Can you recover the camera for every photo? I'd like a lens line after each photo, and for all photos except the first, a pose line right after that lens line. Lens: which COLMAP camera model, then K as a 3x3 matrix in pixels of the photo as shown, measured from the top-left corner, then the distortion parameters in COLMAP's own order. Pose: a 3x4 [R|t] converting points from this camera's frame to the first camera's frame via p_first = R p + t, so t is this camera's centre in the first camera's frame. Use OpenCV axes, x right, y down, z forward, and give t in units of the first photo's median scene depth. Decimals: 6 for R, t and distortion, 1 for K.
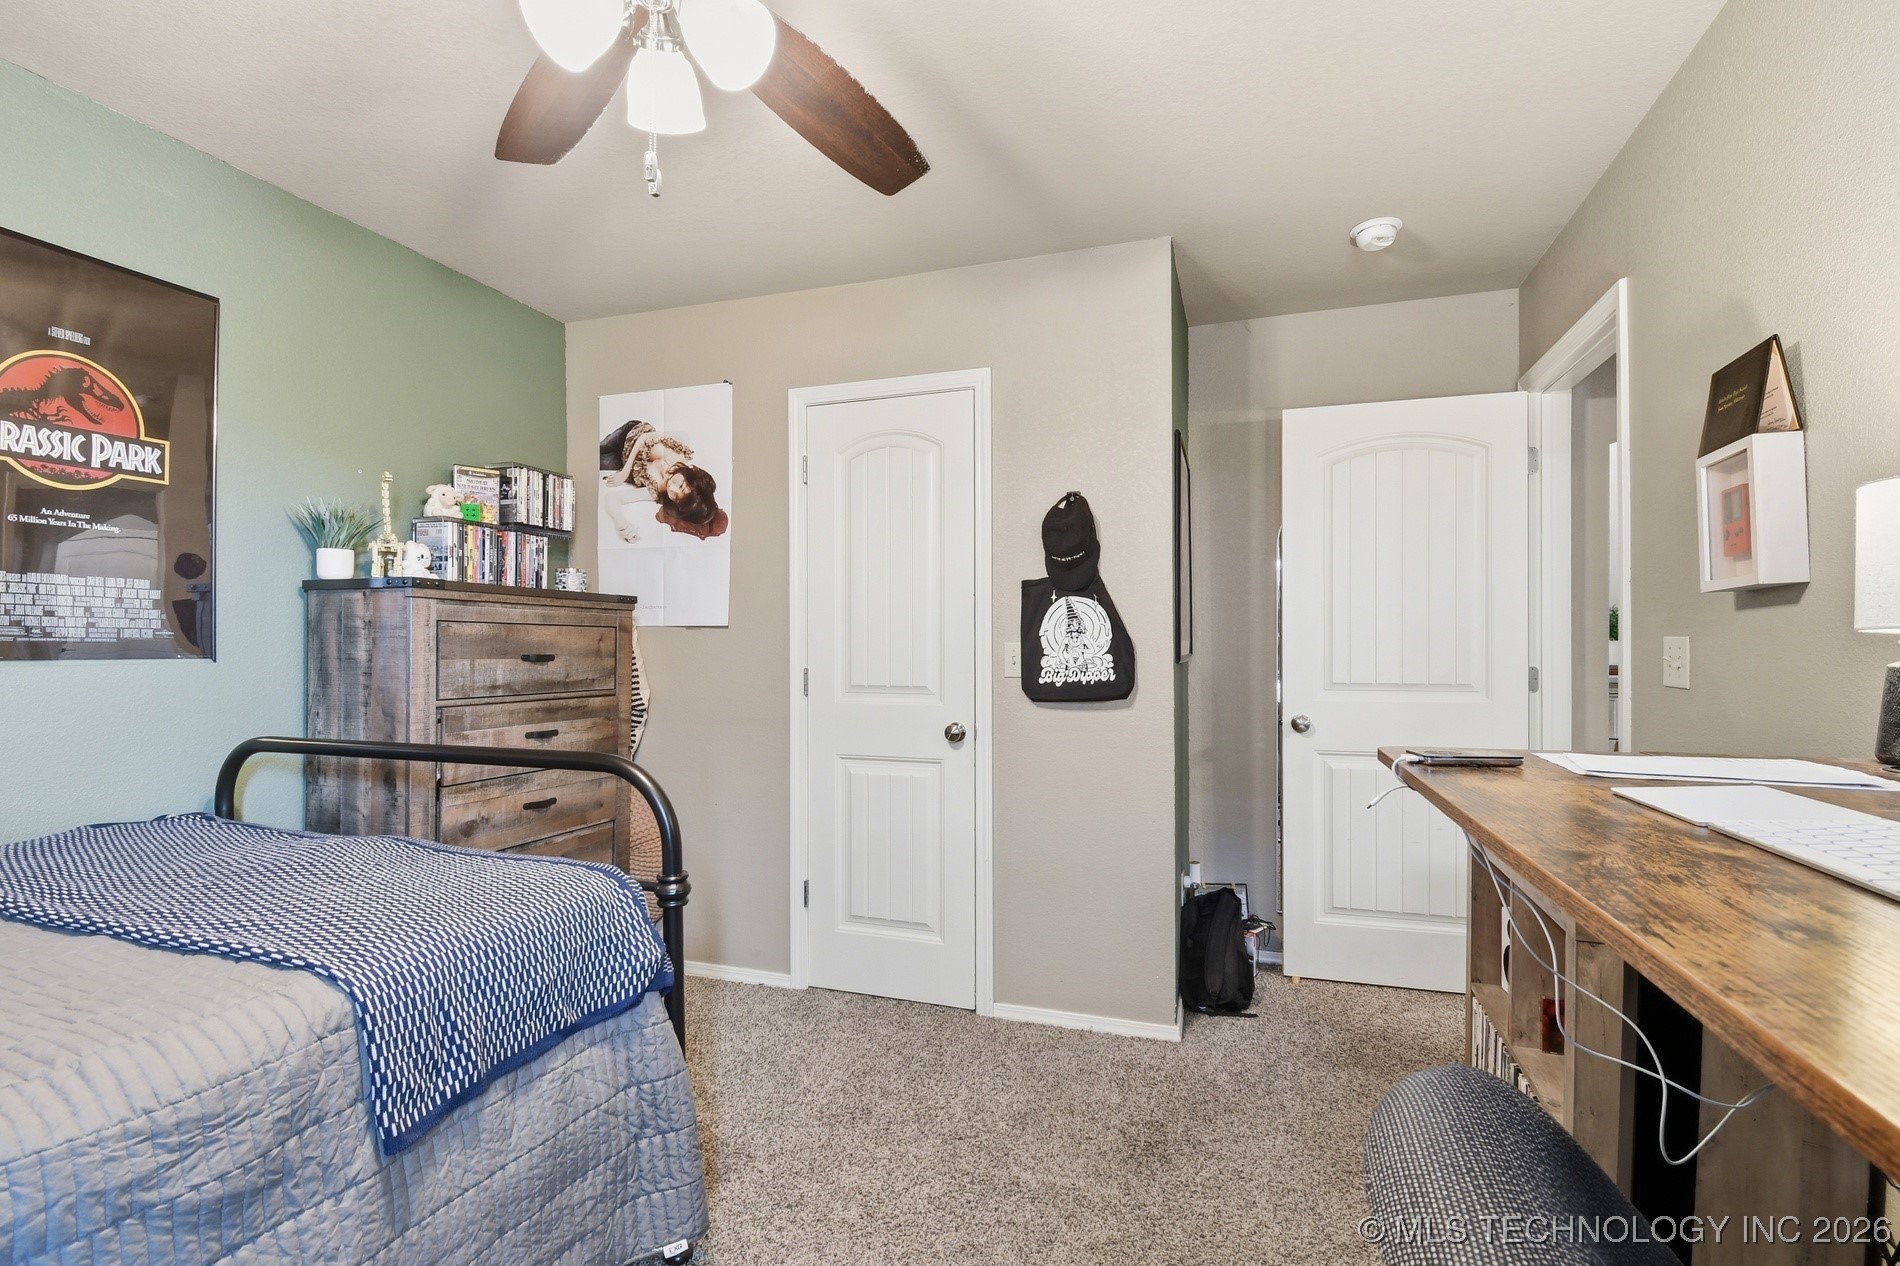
lens RADIAL K [[846.6, 0, 953.0], [0, 846.6, 642.0], [0, 0, 1]] dist [0.009236, -0.017245]
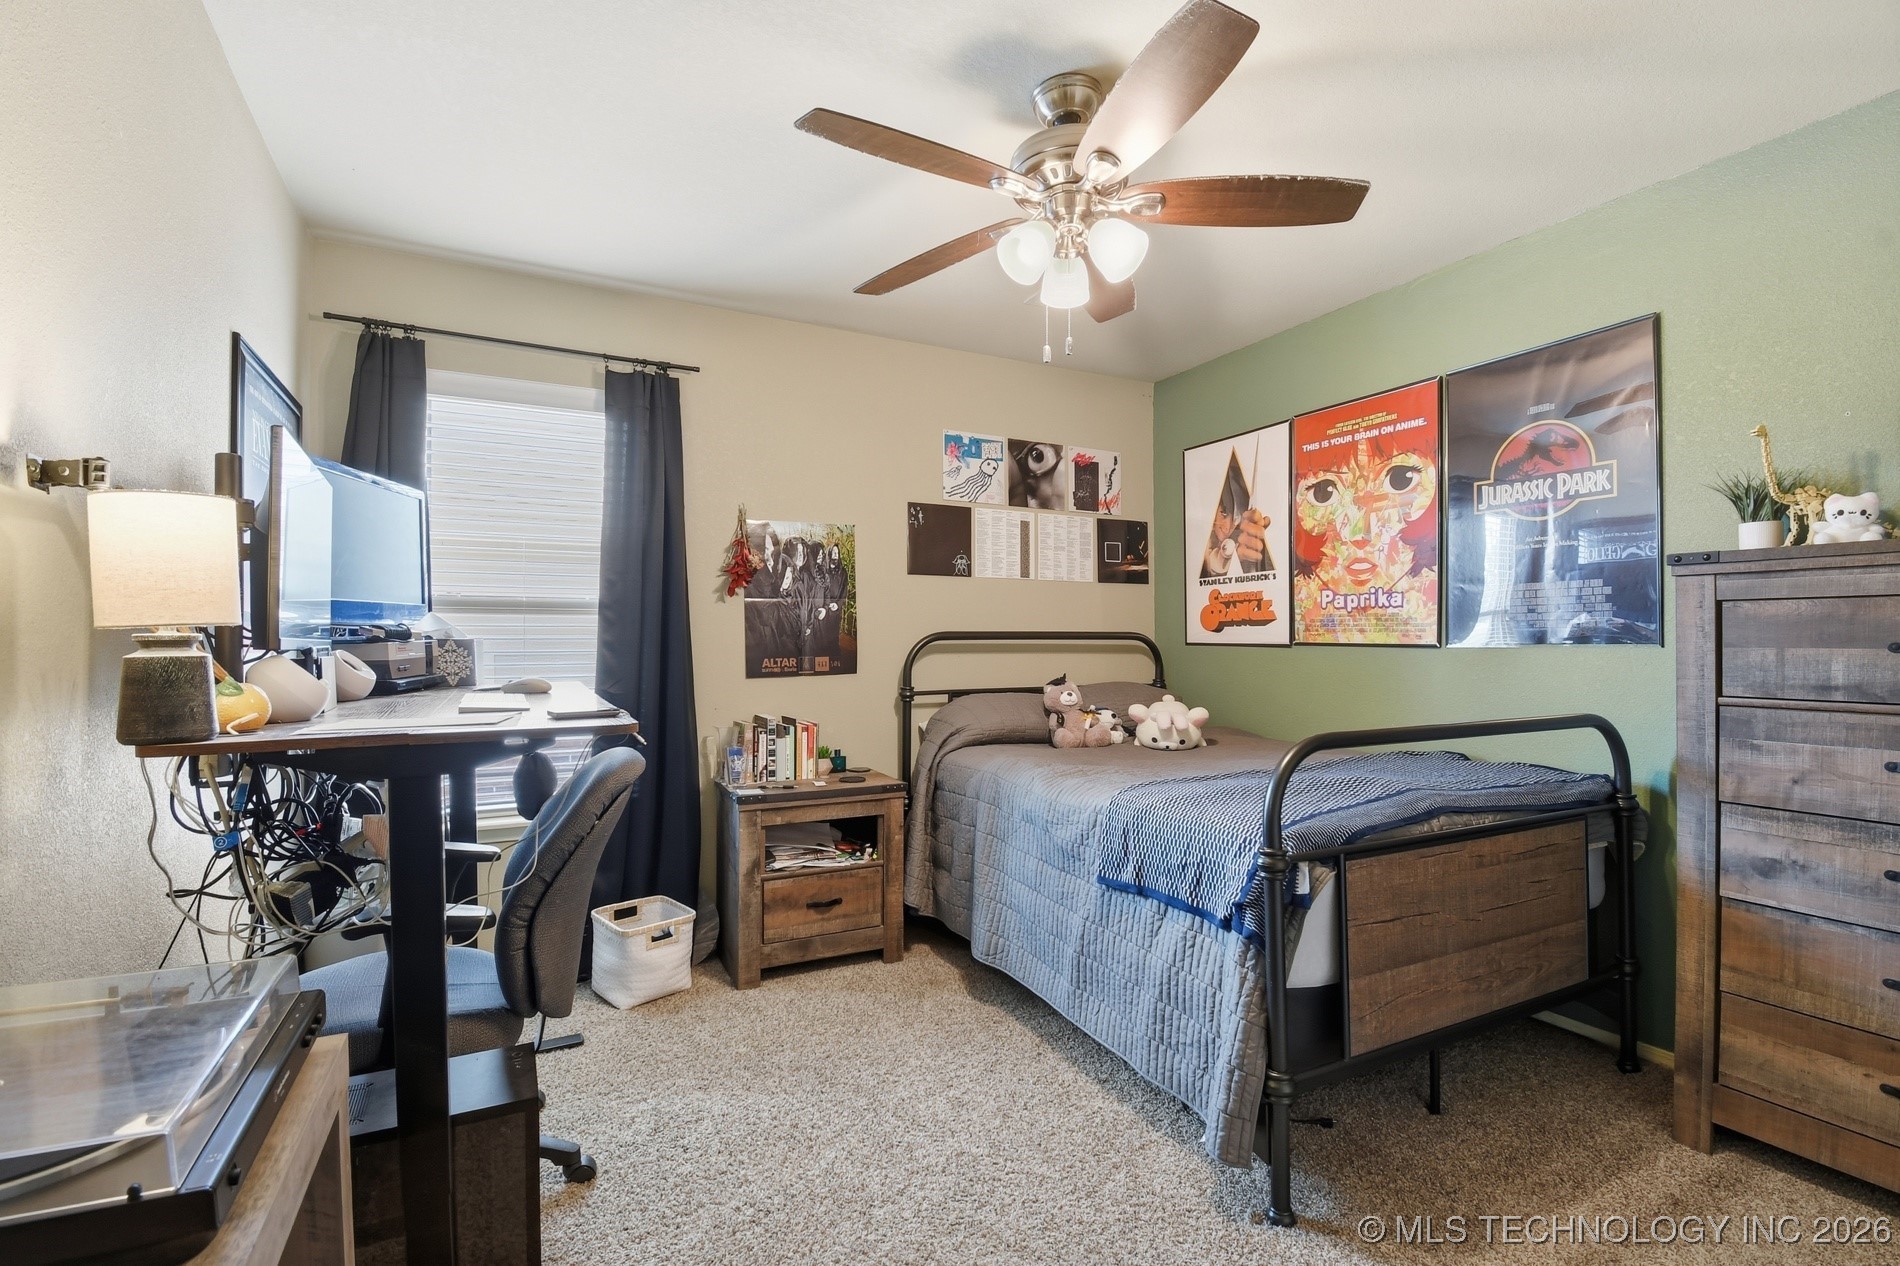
lens RADIAL K [[846.6, 0, 948.3], [0, 846.6, 639.0], [0, 0, 1]] dist [0.009236, -0.017245]
pose [[-0.692399, -0.000815, -0.721515, 0.505691], [0.005162, 0.999968, -0.006084, 0.013615], [0.721497, -0.007937, -0.692372, 1.015099]]
